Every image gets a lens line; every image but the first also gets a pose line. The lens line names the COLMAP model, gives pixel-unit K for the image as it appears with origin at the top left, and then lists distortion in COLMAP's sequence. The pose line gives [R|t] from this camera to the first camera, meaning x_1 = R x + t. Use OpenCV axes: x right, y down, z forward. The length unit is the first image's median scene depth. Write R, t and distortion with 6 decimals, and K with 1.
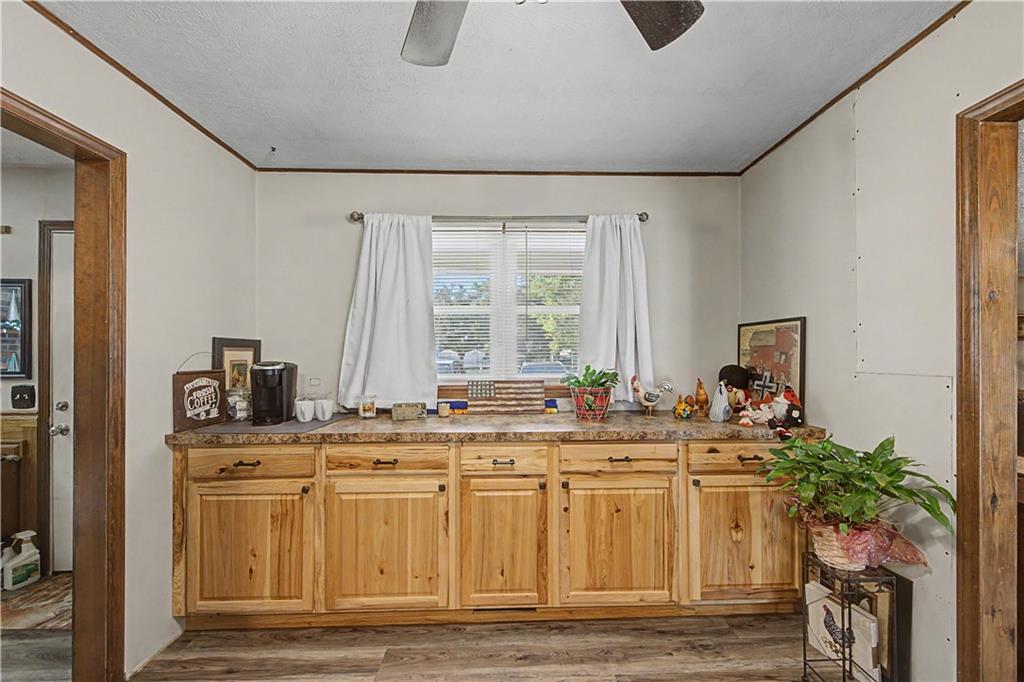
lens RADIAL K [[392.4, 0, 516.3], [0, 392.4, 353.6], [0, 0, 1]] dist [0.009586, -0.003774]
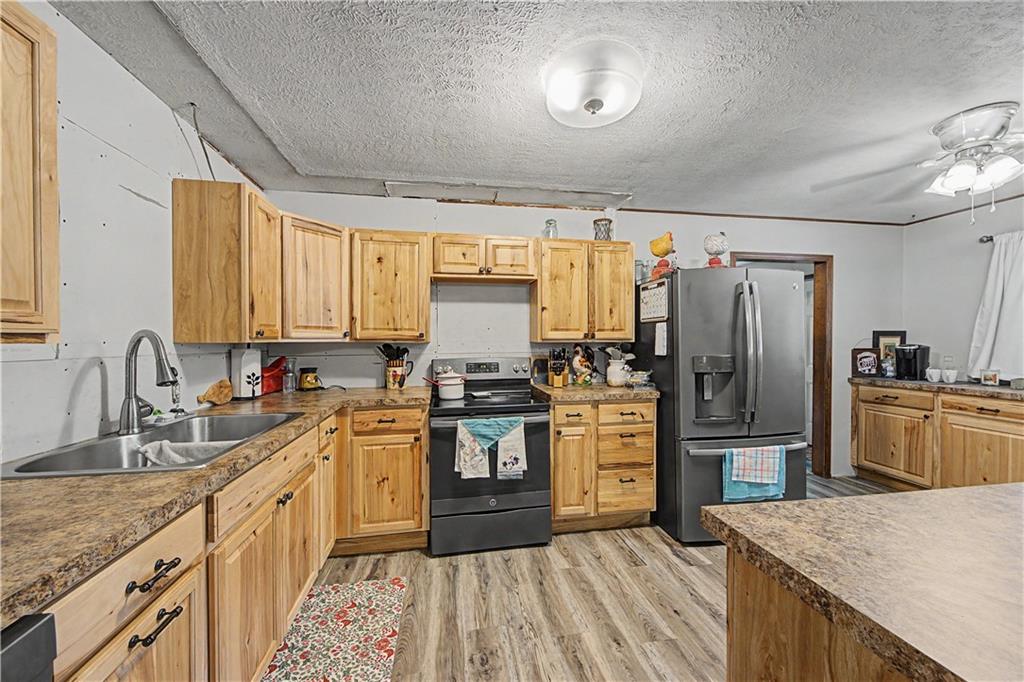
lens RADIAL K [[386.1, 0, 514.6], [0, 386.1, 343.3], [0, 0, 1]] dist [0.011521, -0.004880]
pose [[0.145531, 0.011481, -0.989287, 0.897177], [0.004053, 0.999917, 0.012200, -0.012713], [0.989345, -0.005785, 0.145472, -1.057338]]
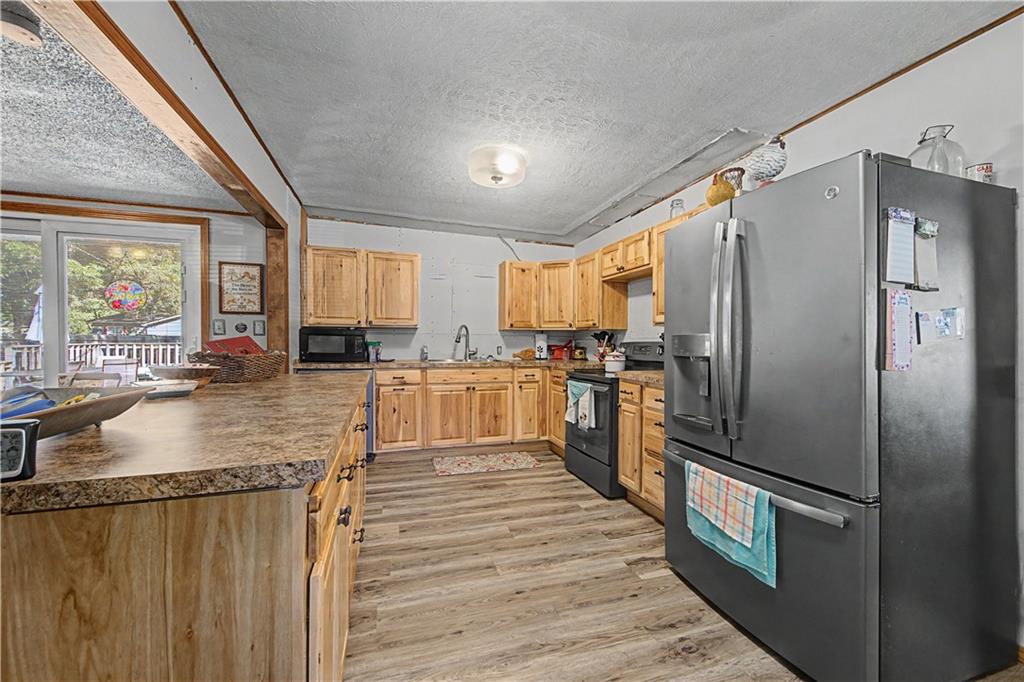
lens RADIAL K [[390.9, 0, 512.0], [0, 390.9, 344.0], [0, 0, 1]] dist [0.002074, 0.000075]
pose [[-0.961833, -0.000635, -0.273635, 0.393660], [-0.002327, 0.999980, 0.005860, 0.068513], [0.273626, 0.006273, -0.961816, 0.681859]]
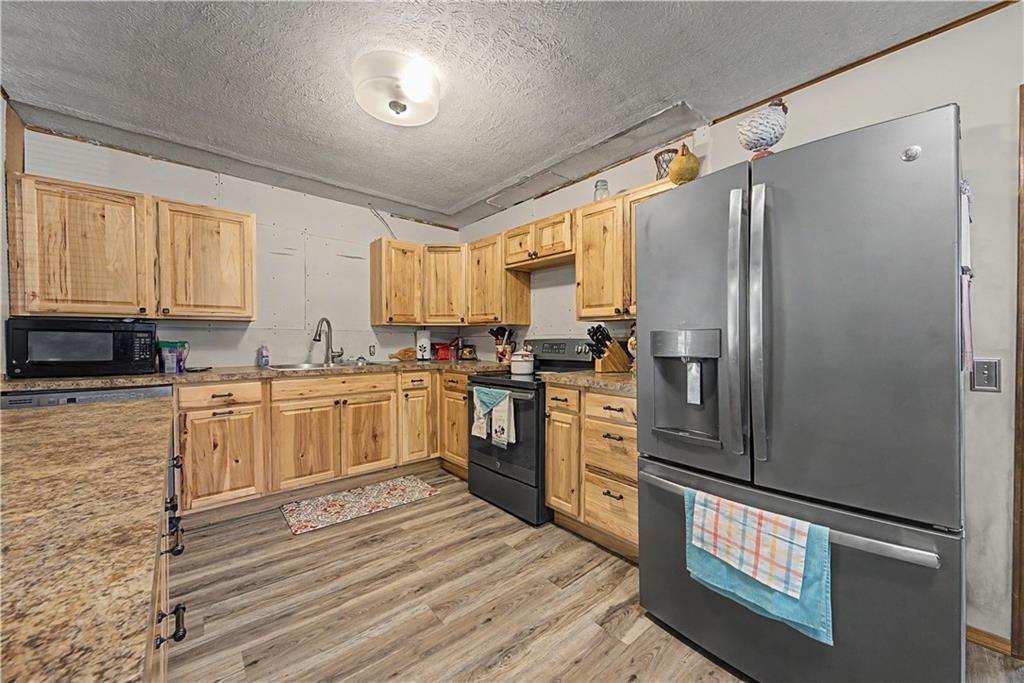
lens RADIAL K [[386.1, 0, 514.6], [0, 386.1, 343.8], [0, 0, 1]] dist [0.011521, -0.004880]
pose [[-0.779141, 0.012675, -0.626721, 0.454176], [0.004587, 0.999884, 0.014519, 0.064469], [0.626832, 0.008437, -0.779108, 0.240343]]
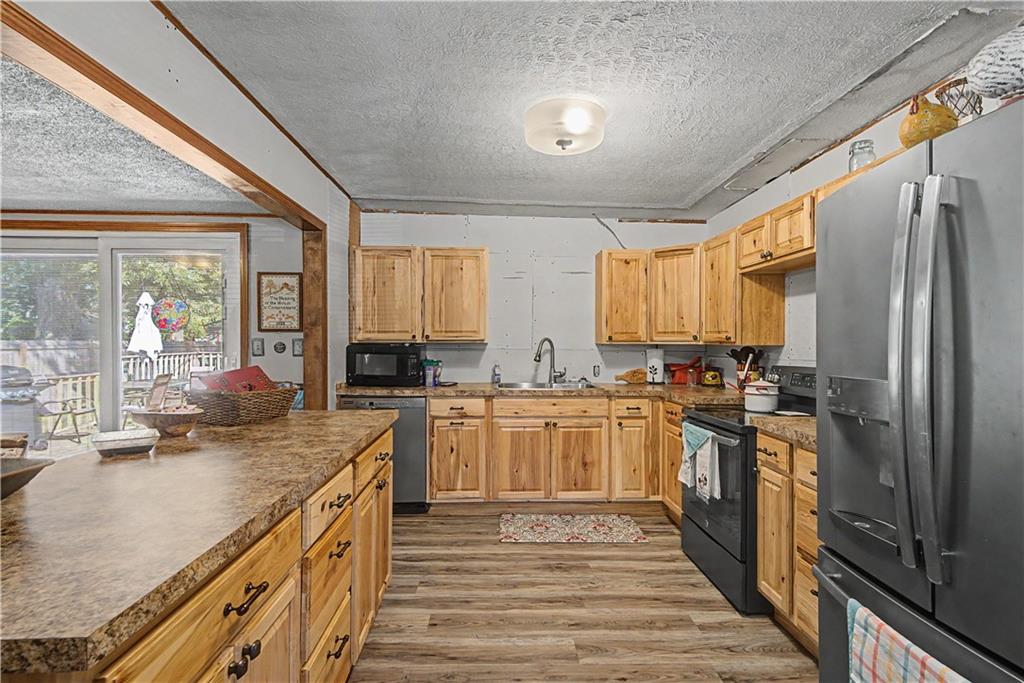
lens RADIAL K [[491.8, 0, 510.3], [0, 491.8, 343.9], [0, 0, 1]] dist [0.039306, -0.023859]
pose [[-0.999998, 0.000692, -0.001689, 0.192549], [0.000693, 0.999999, -0.000814, -0.003607], [0.001689, -0.000815, -0.999998, 0.578814]]
